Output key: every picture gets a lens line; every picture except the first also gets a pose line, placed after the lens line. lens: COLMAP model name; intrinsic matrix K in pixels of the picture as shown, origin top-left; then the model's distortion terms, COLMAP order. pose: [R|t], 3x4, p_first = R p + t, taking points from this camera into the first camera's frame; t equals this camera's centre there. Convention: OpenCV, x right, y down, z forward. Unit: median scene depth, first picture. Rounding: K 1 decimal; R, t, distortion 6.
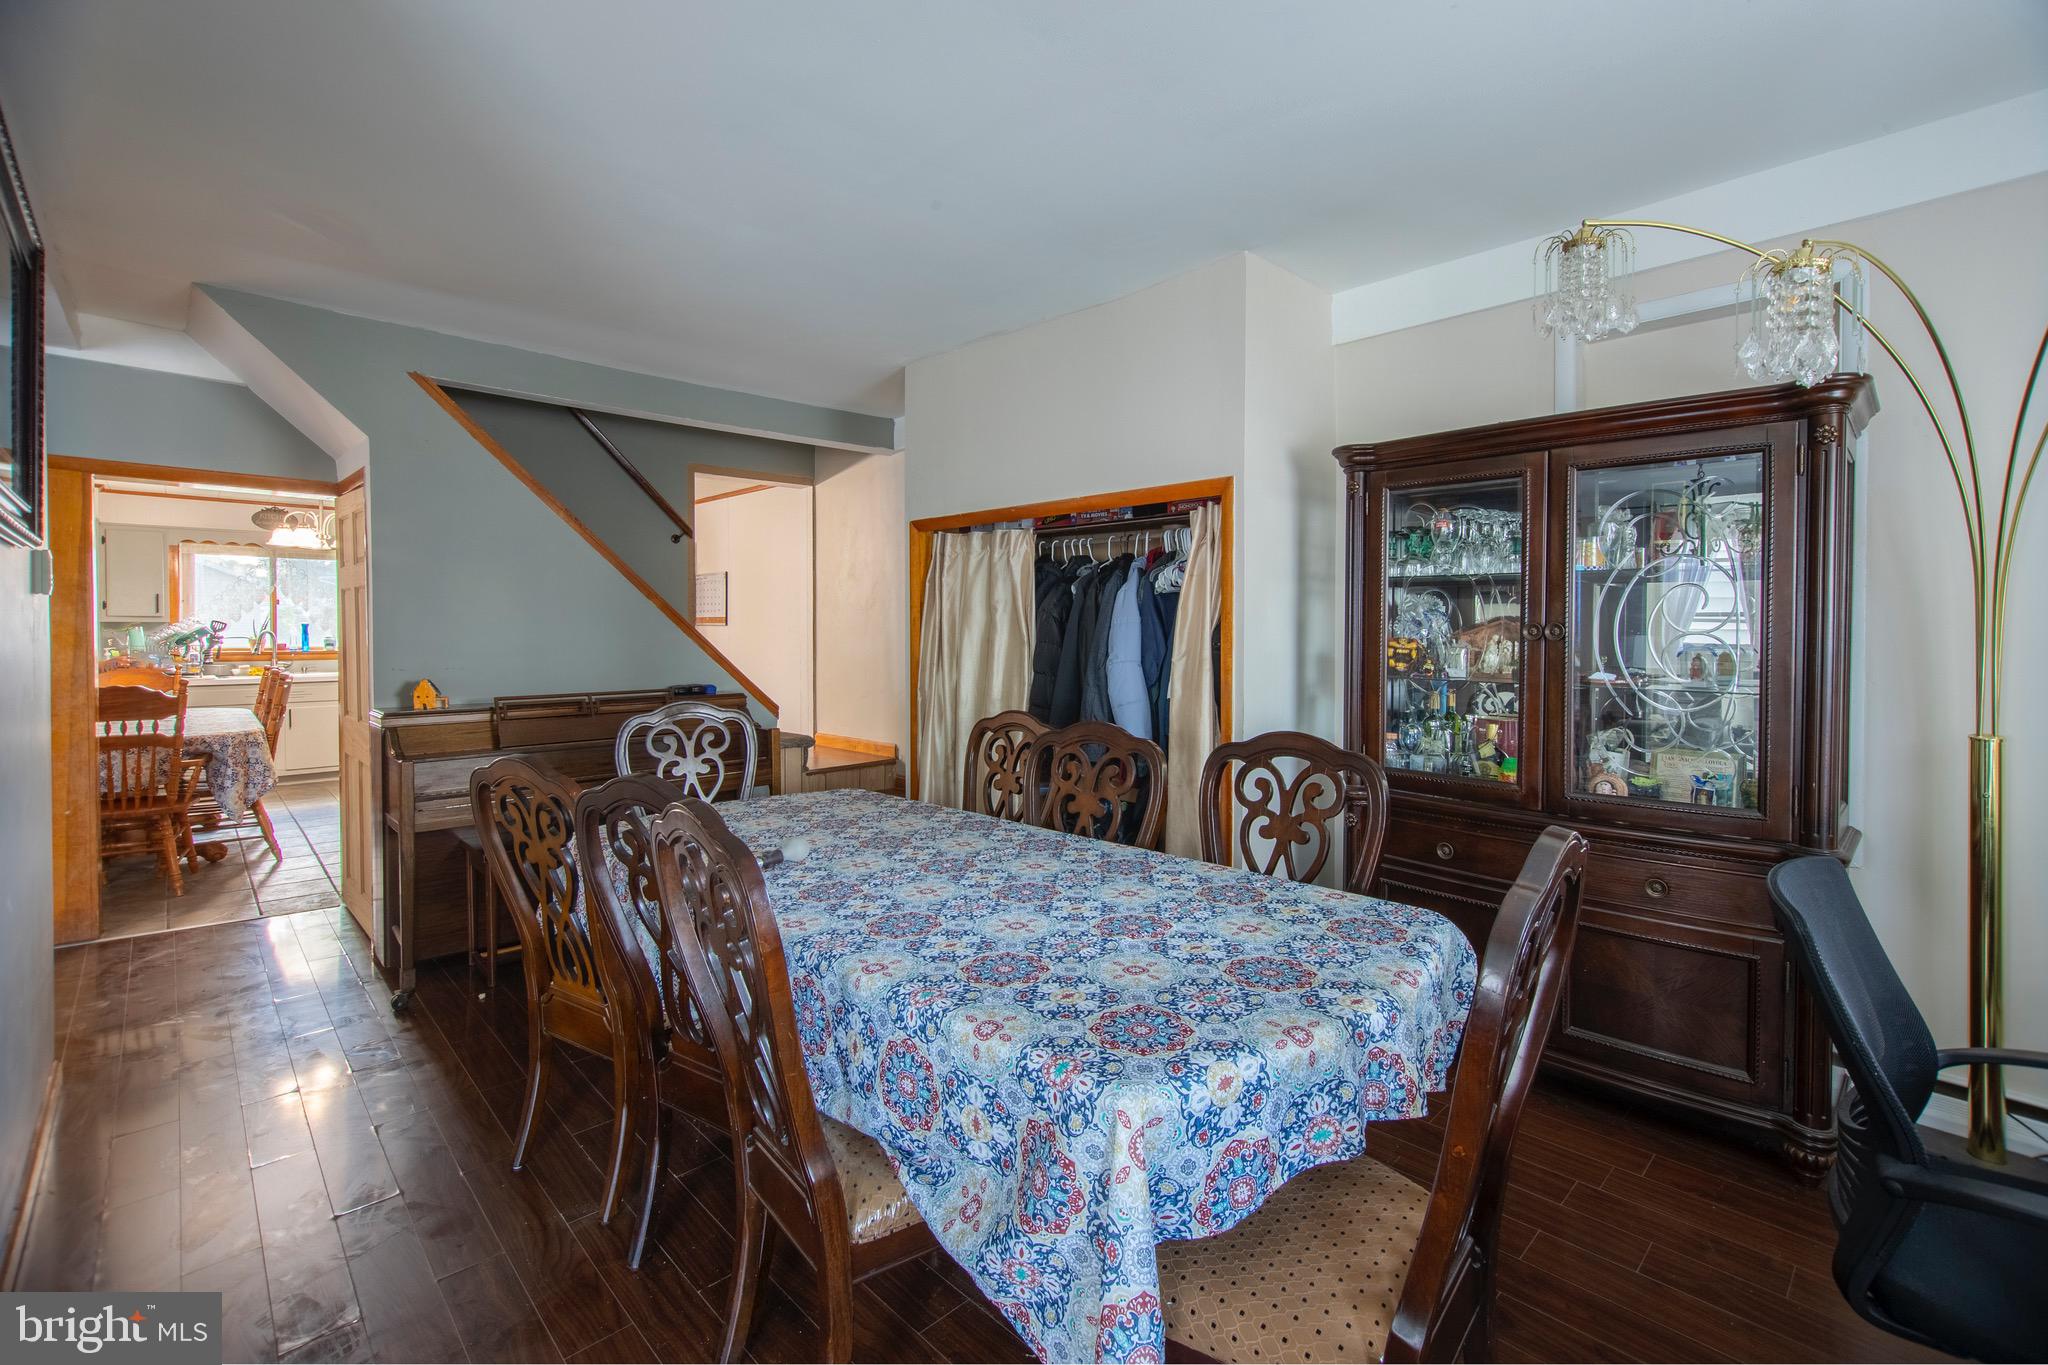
lens RADIAL K [[908.7, 0, 1030.7], [0, 908.7, 650.8], [0, 0, 1]] dist [-0.004152, 0.000046]
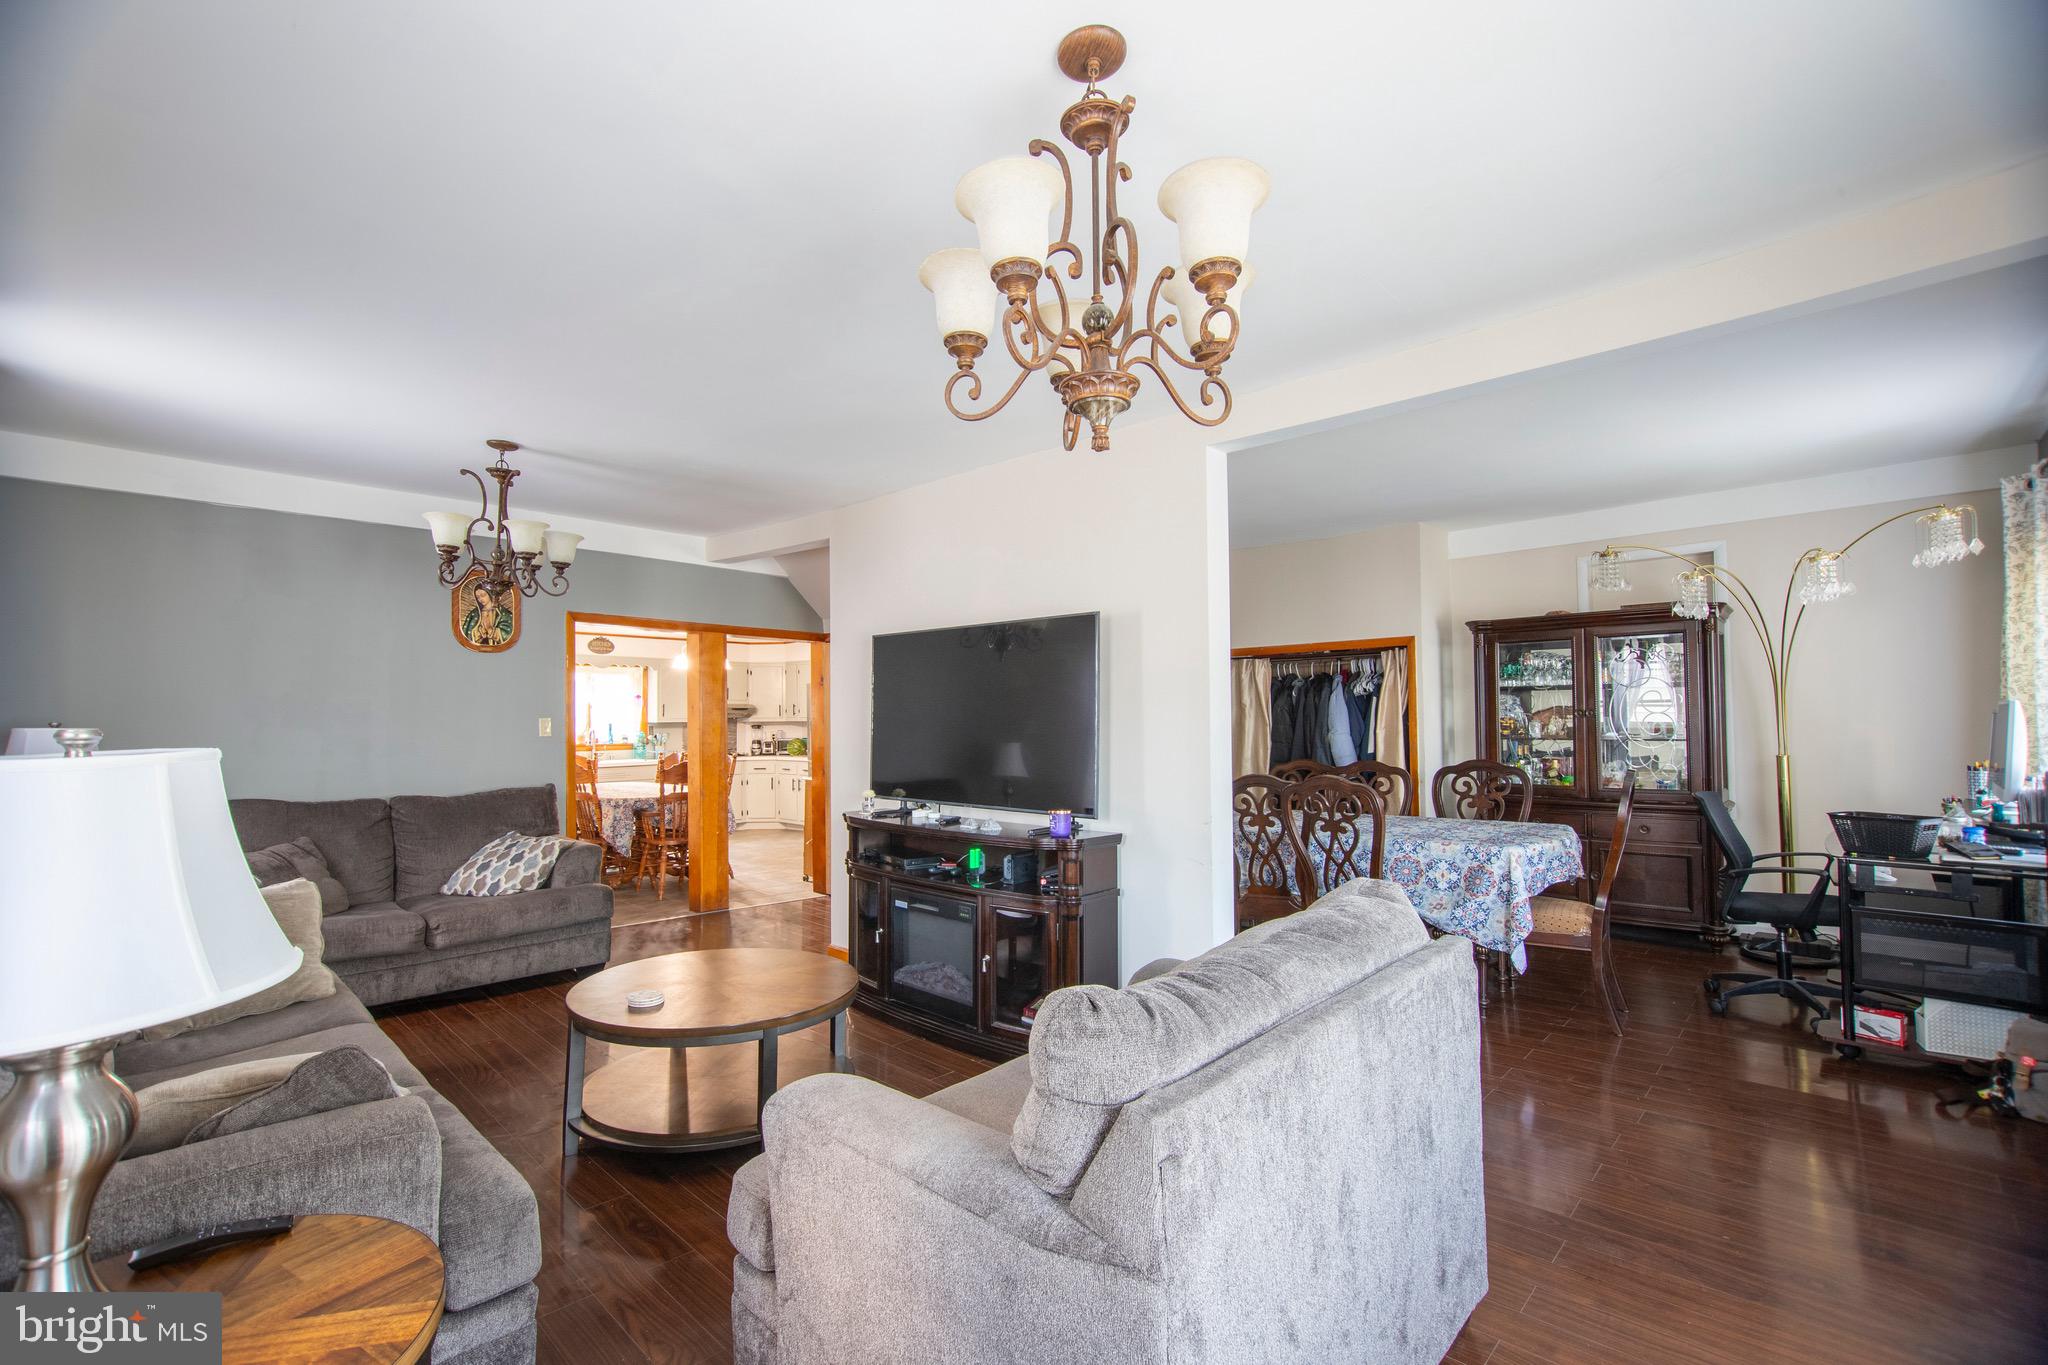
lens RADIAL K [[874.2, 0, 1018.9], [0, 874.2, 706.6], [0, 0, 1]] dist [0.001249, 0.000005]
pose [[0.999466, -0.014175, 0.029442, -0.722087], [0.015410, 0.998992, -0.042155, 0.025859], [-0.028815, 0.042587, 0.998677, -0.887552]]
